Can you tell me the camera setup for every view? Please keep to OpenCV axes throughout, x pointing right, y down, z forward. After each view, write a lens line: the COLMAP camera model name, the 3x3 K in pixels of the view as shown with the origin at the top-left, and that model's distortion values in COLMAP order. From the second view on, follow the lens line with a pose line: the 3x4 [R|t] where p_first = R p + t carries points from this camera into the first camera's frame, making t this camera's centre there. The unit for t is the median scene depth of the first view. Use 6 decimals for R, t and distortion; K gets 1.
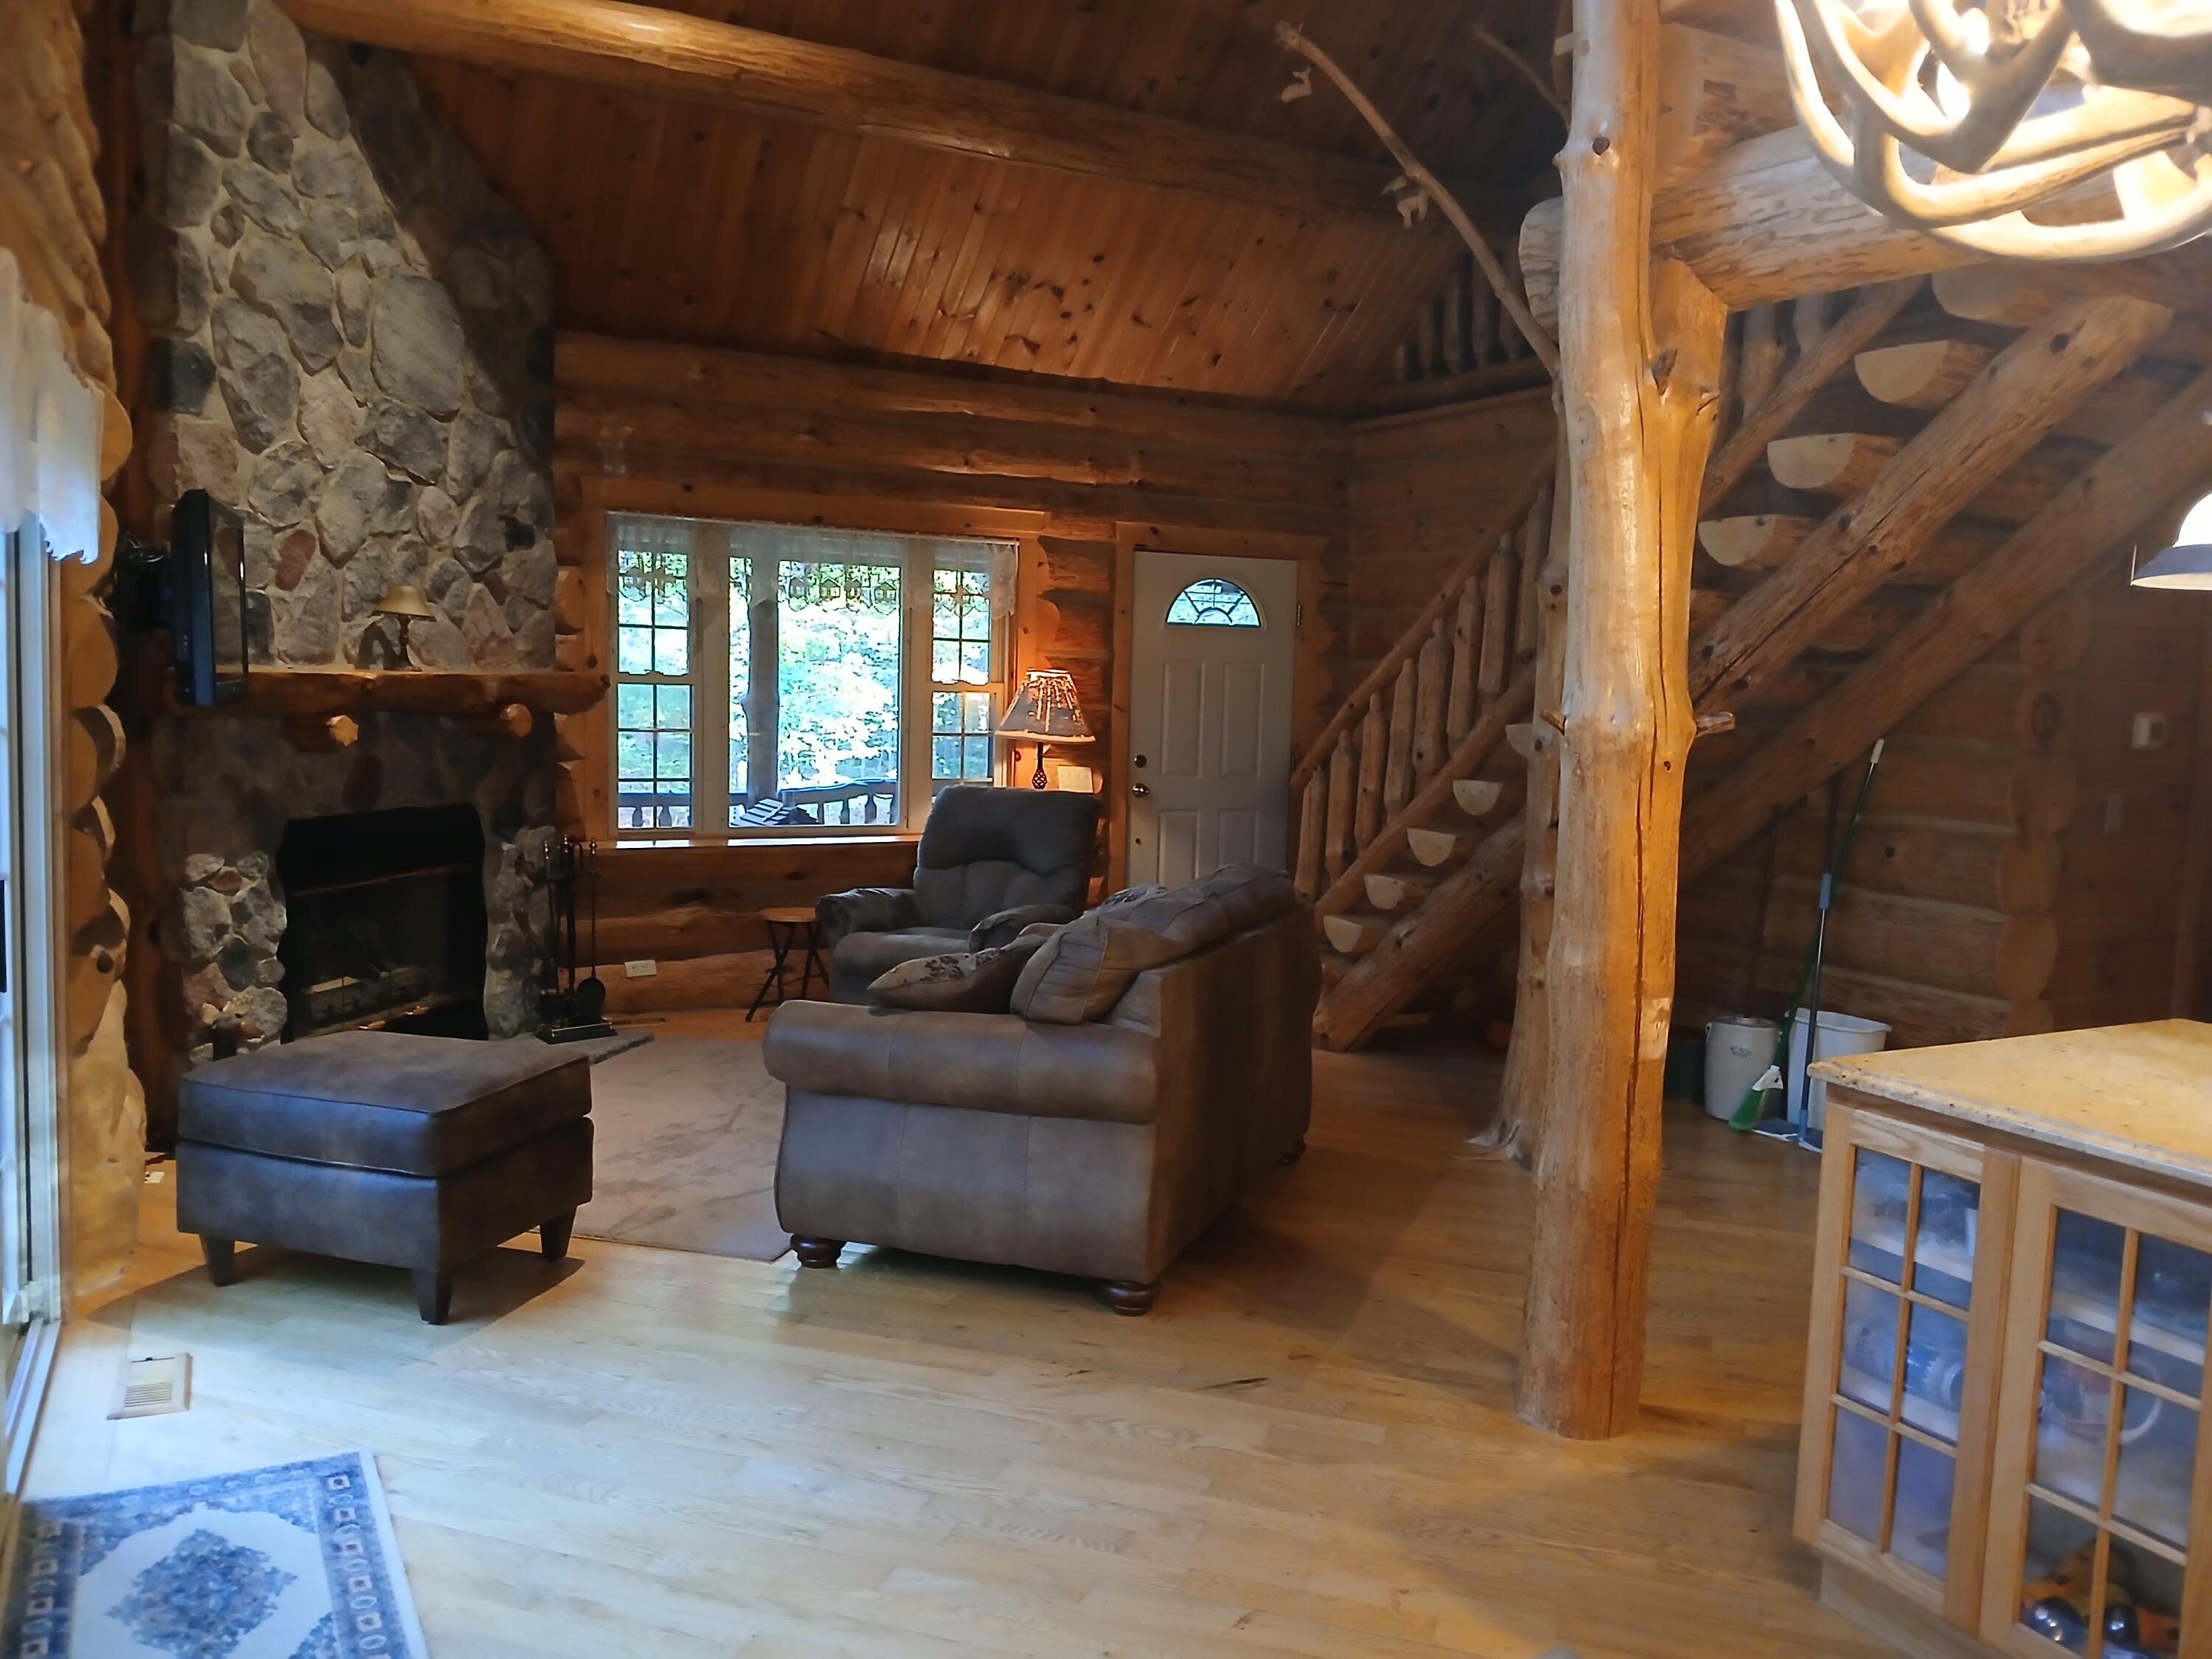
lens RADIAL K [[1696.0, 0, 1113.1], [0, 1696.0, 838.4], [0, 0, 1]] dist [0.046105, -0.095218]
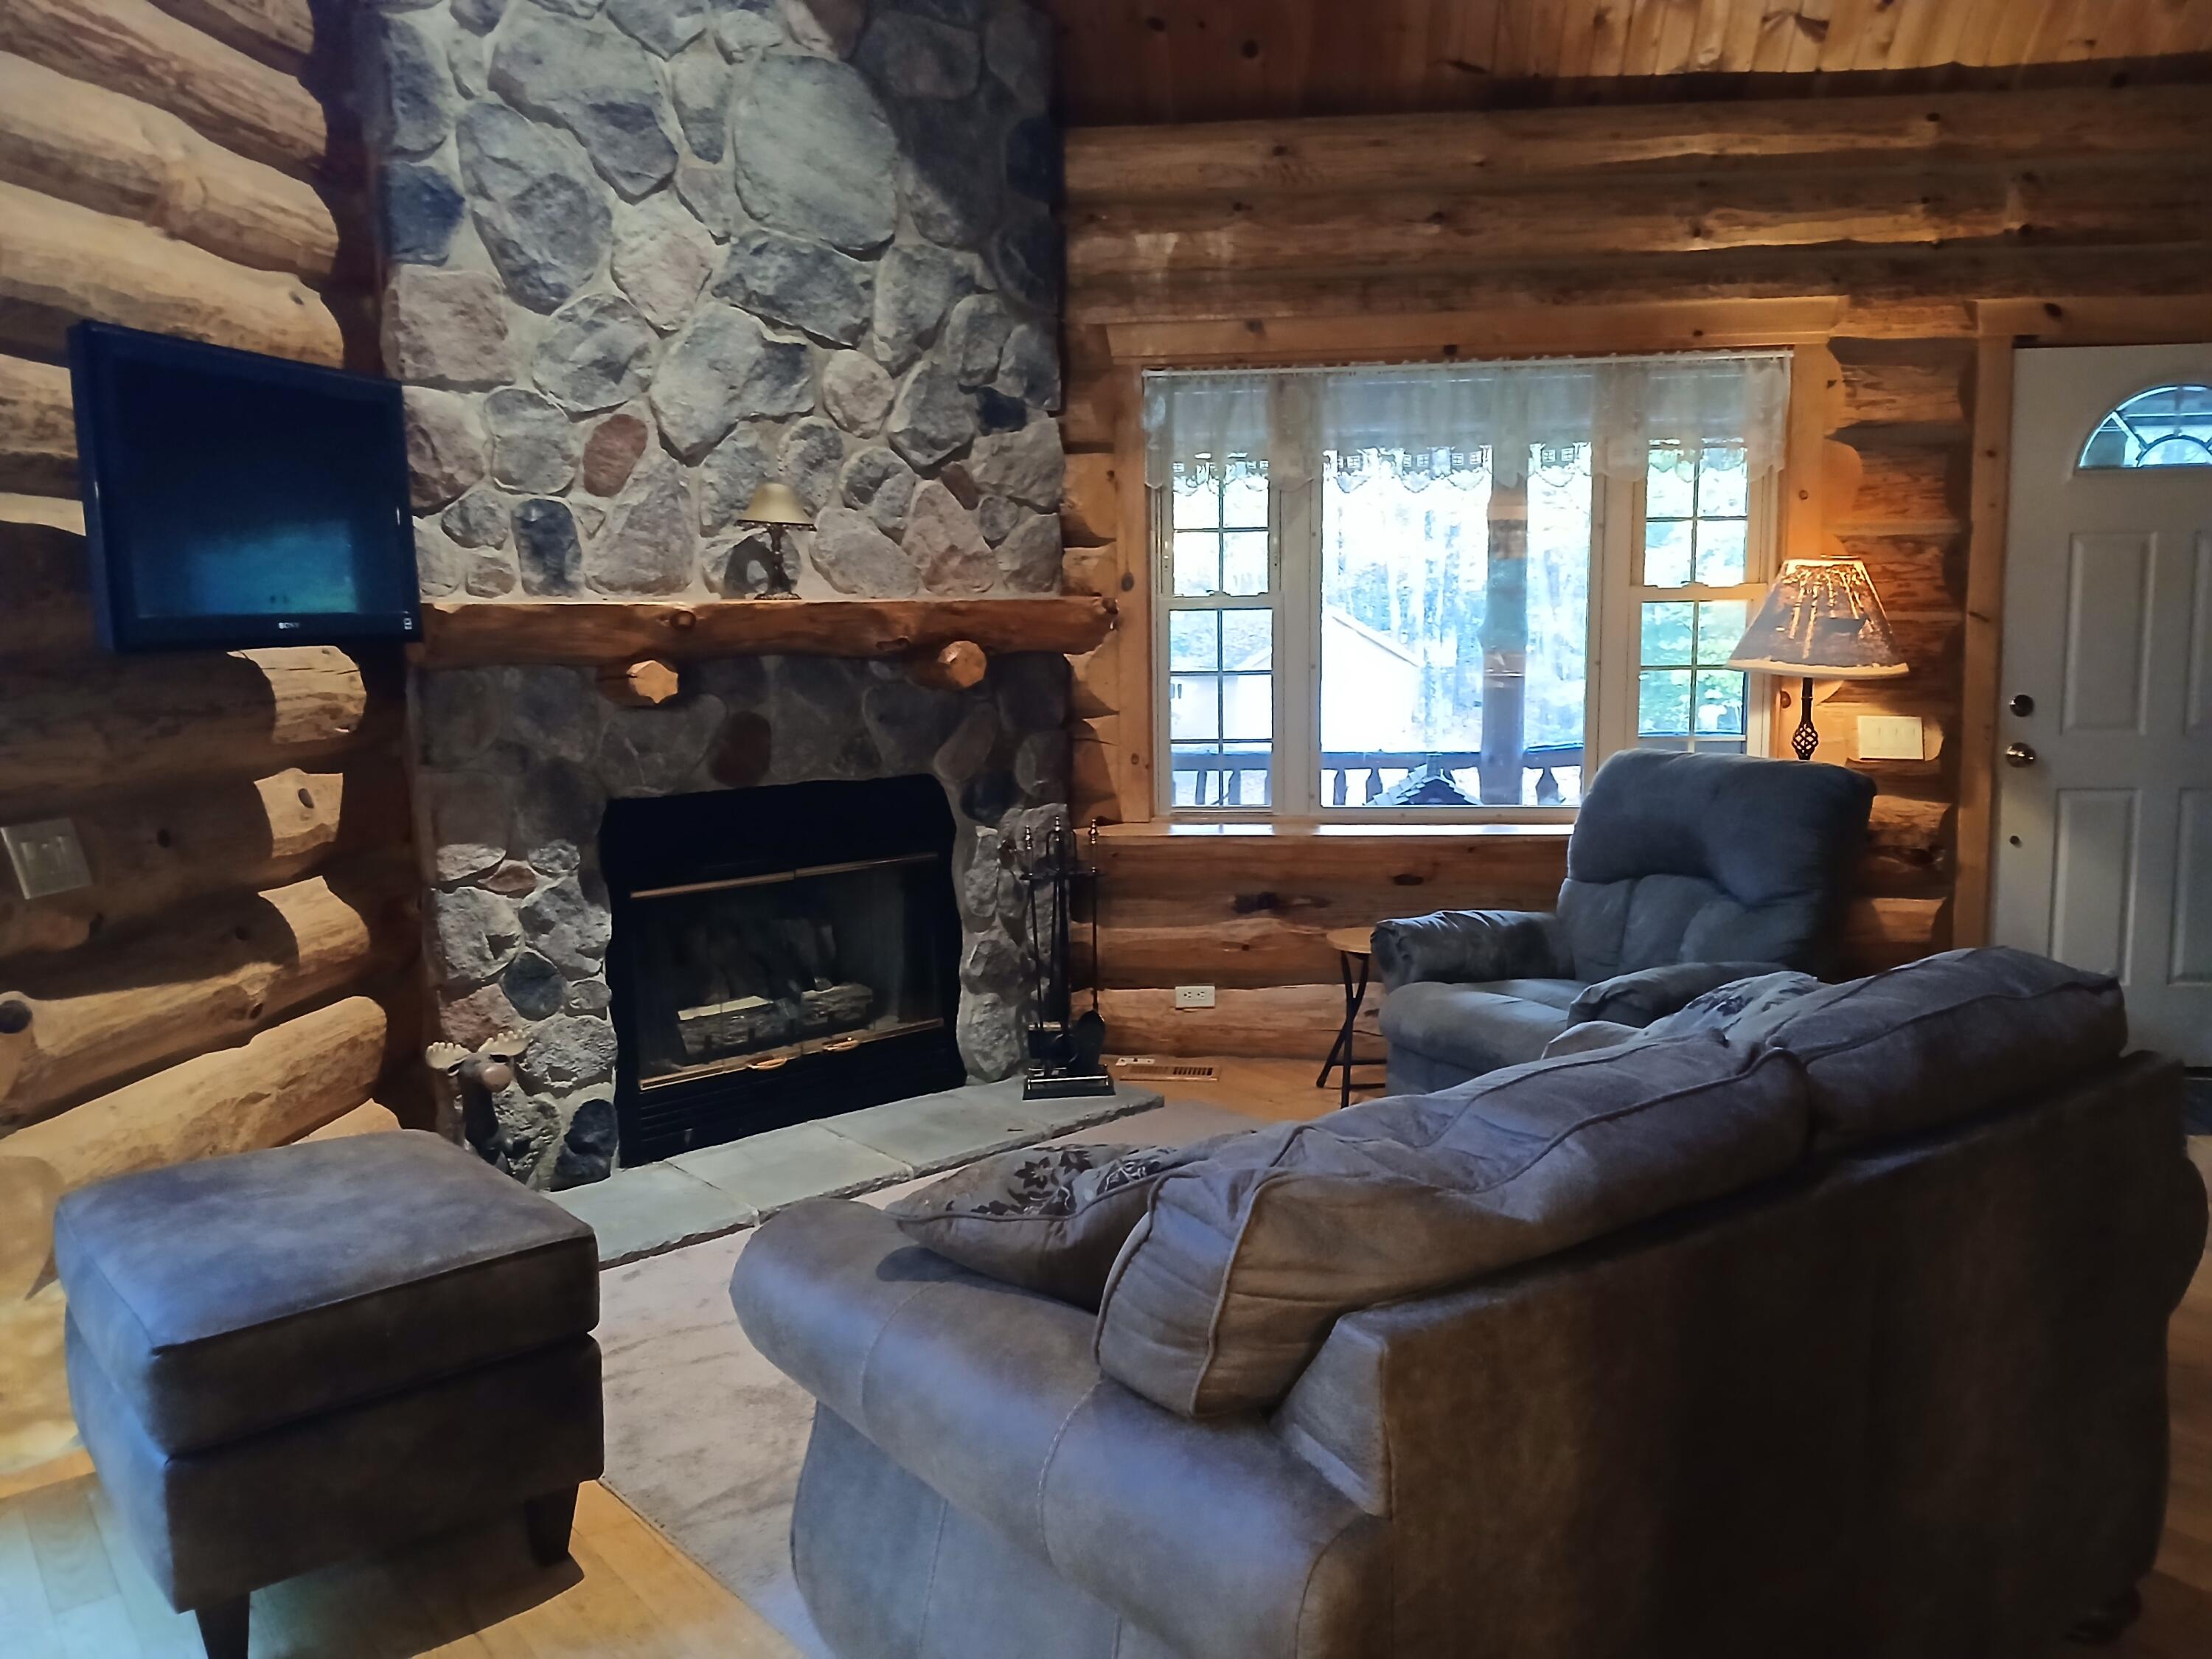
lens RADIAL K [[1696.0, 0, 1084.2], [0, 1696.0, 844.6], [0, 0, 1]] dist [0.046105, -0.095218]
pose [[0.829195, 0.034265, -0.557909, 0.097730], [-0.014331, 0.999094, 0.040062, -0.019684], [0.558776, -0.025224, 0.828935, 0.394886]]
